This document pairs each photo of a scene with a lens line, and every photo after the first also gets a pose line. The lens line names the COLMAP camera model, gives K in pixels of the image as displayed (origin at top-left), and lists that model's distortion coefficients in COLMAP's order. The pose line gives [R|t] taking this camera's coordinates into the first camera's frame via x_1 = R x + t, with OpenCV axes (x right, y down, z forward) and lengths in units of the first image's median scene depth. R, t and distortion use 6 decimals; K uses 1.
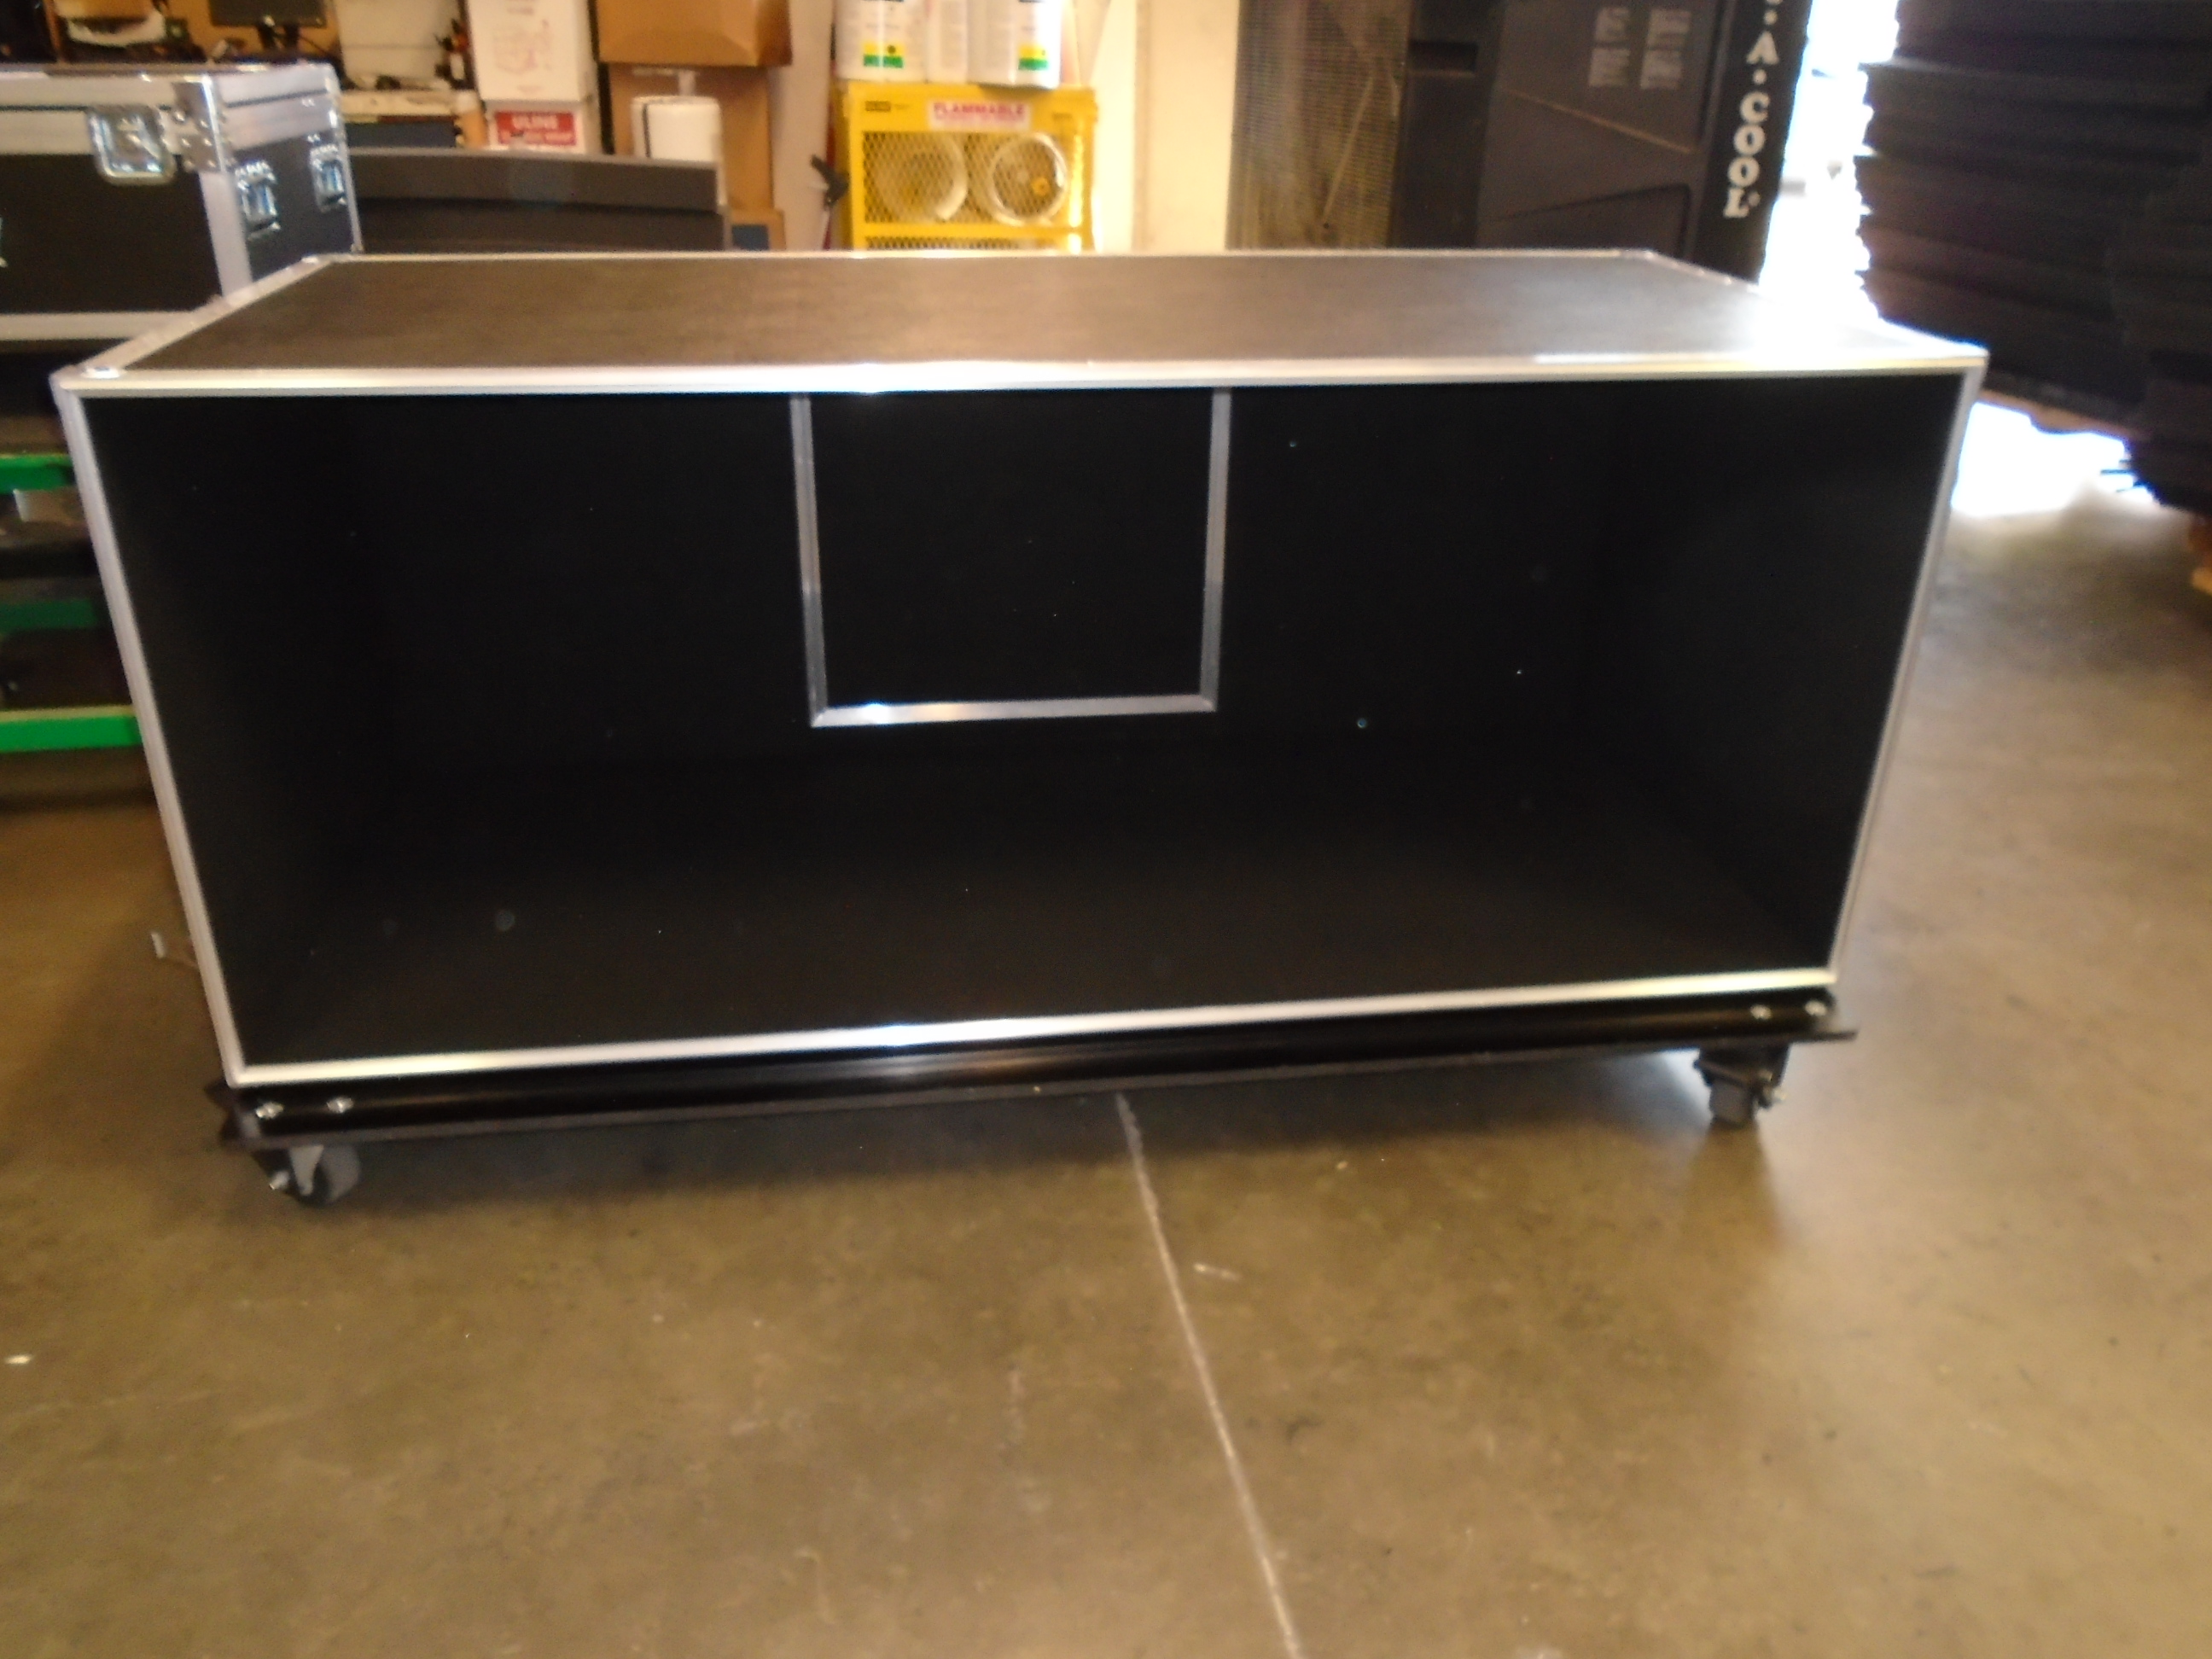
lens RADIAL K [[1665.9, 0, 1106.0], [0, 1665.9, 829.5], [0, 0, 1]] dist [-0.021678, 0.006256]
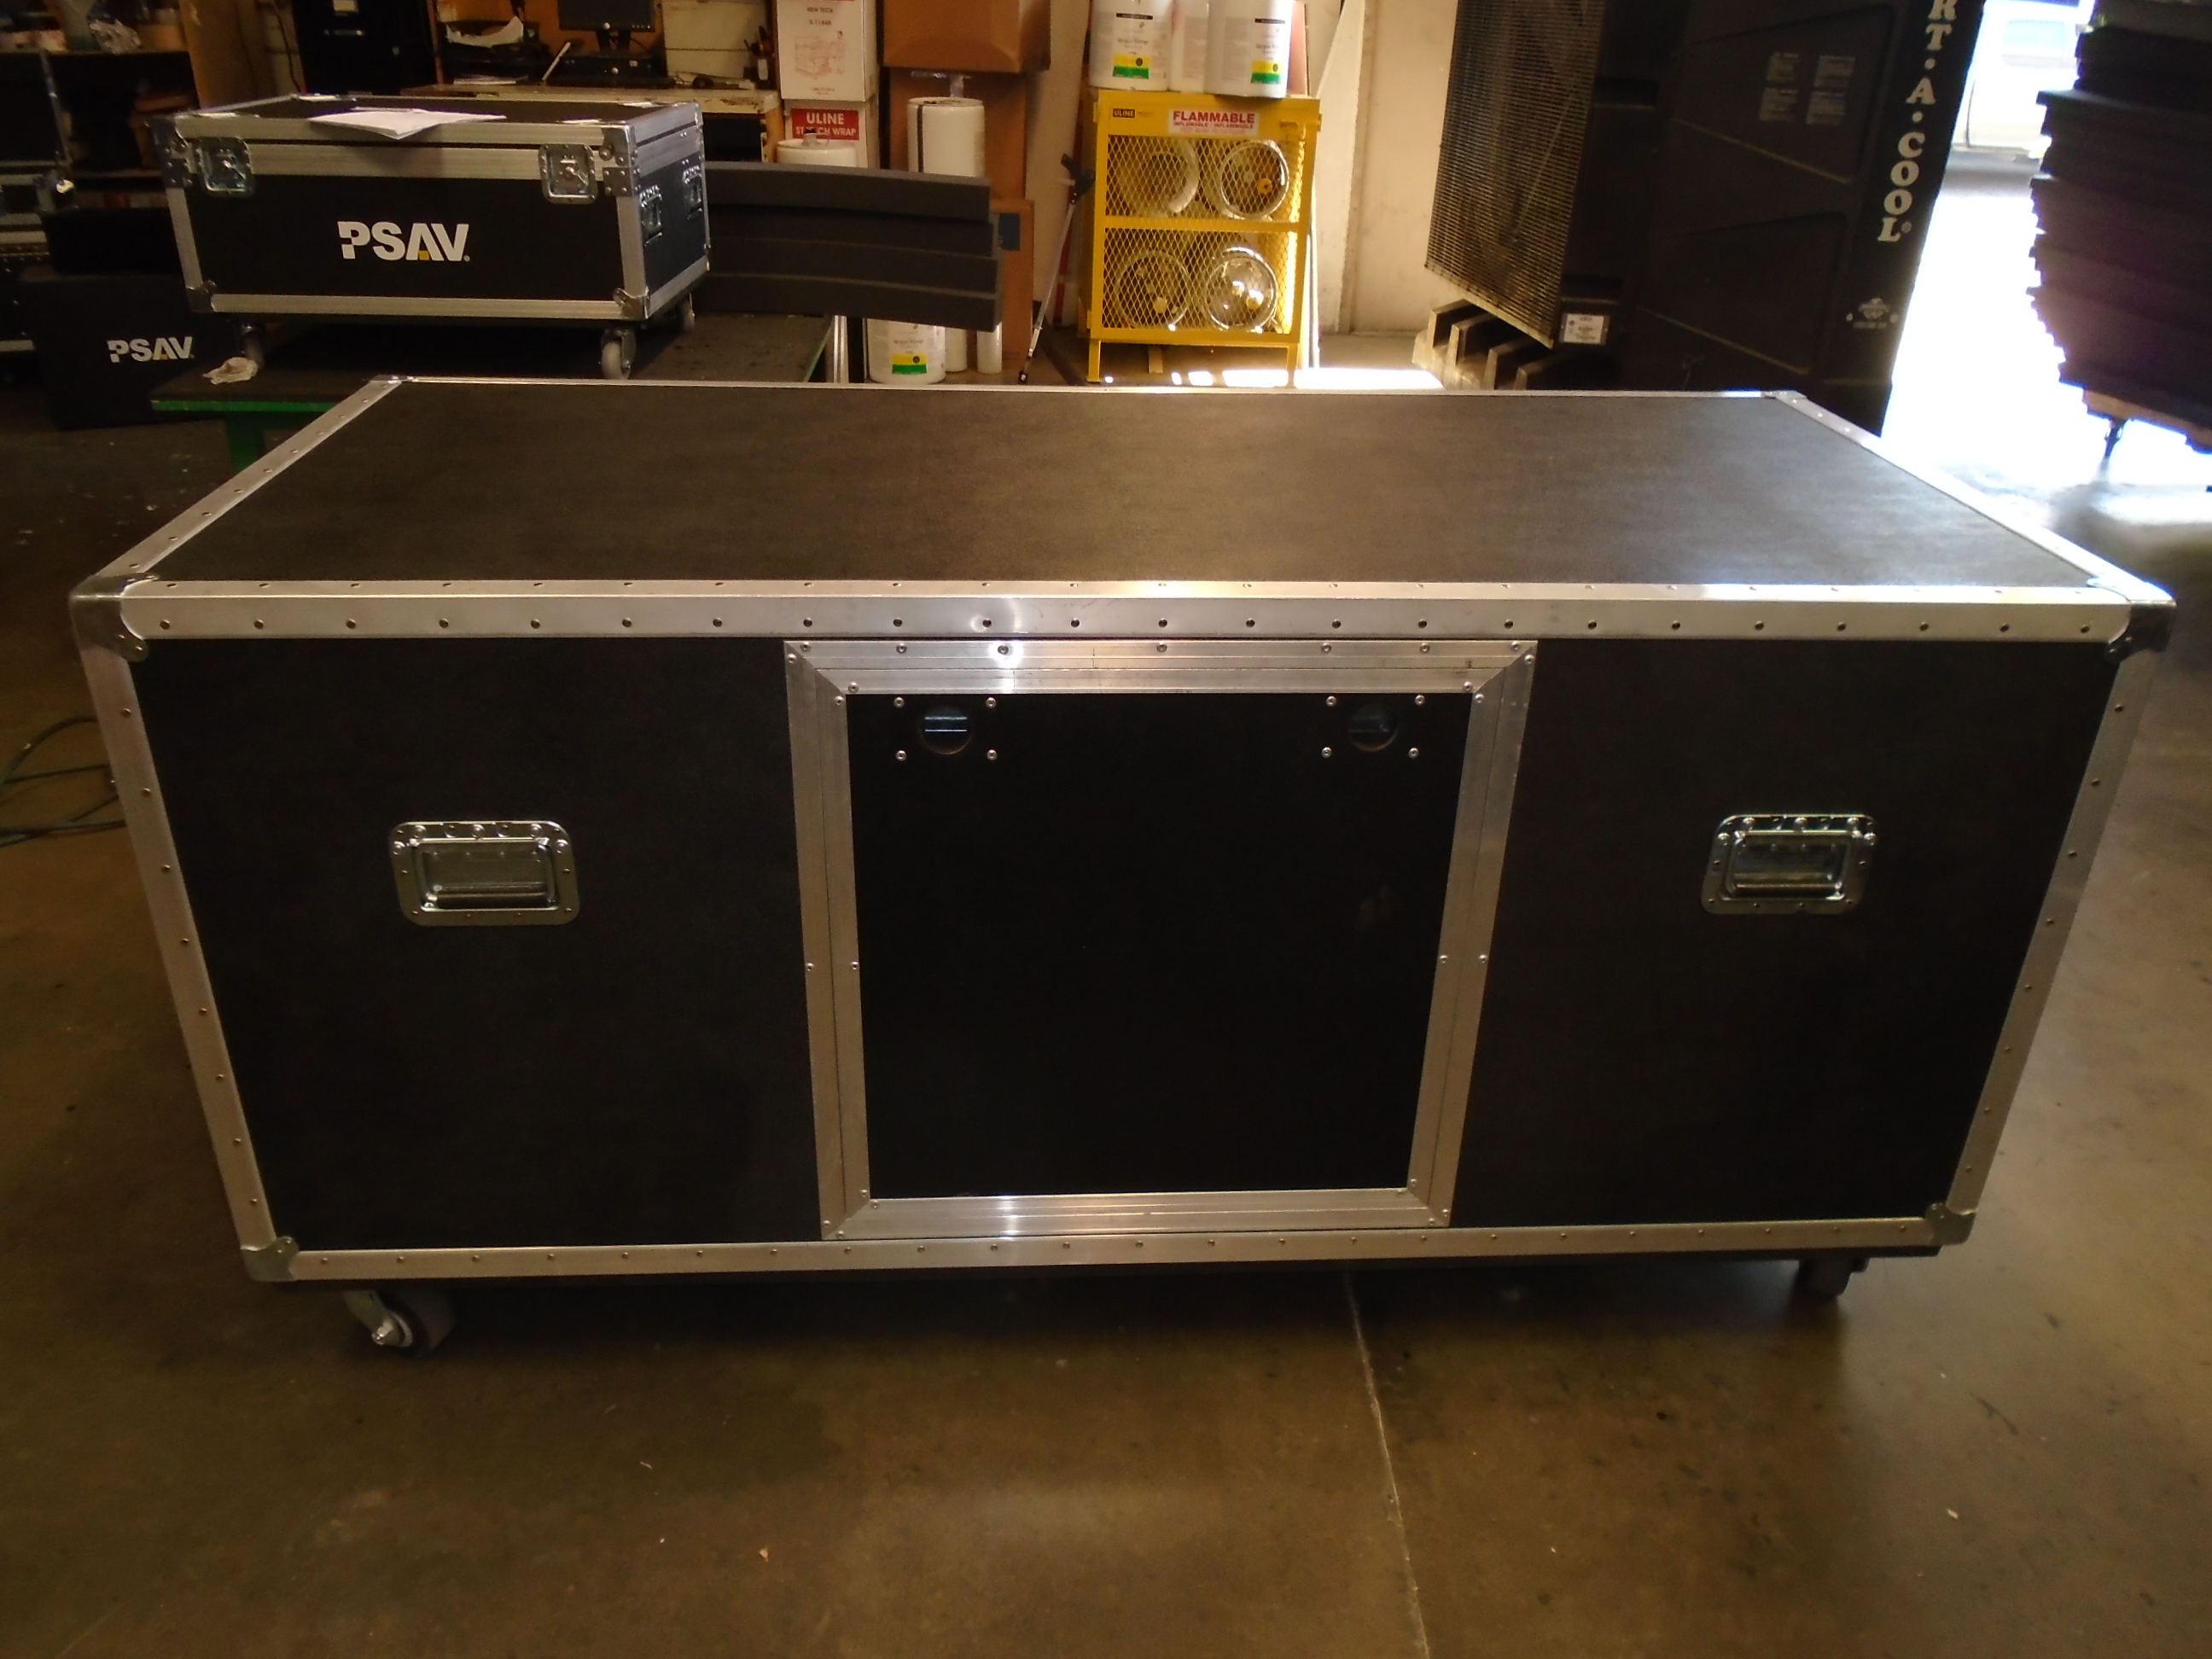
lens RADIAL K [[1665.9, 0, 1106.0], [0, 1665.9, 829.5], [0, 0, 1]] dist [-0.021678, 0.006256]
pose [[0.991049, 0.069241, -0.114142, 0.012643], [-0.066988, 0.997478, 0.023461, 0.023311], [0.115479, -0.015605, 0.993187, -0.127418]]
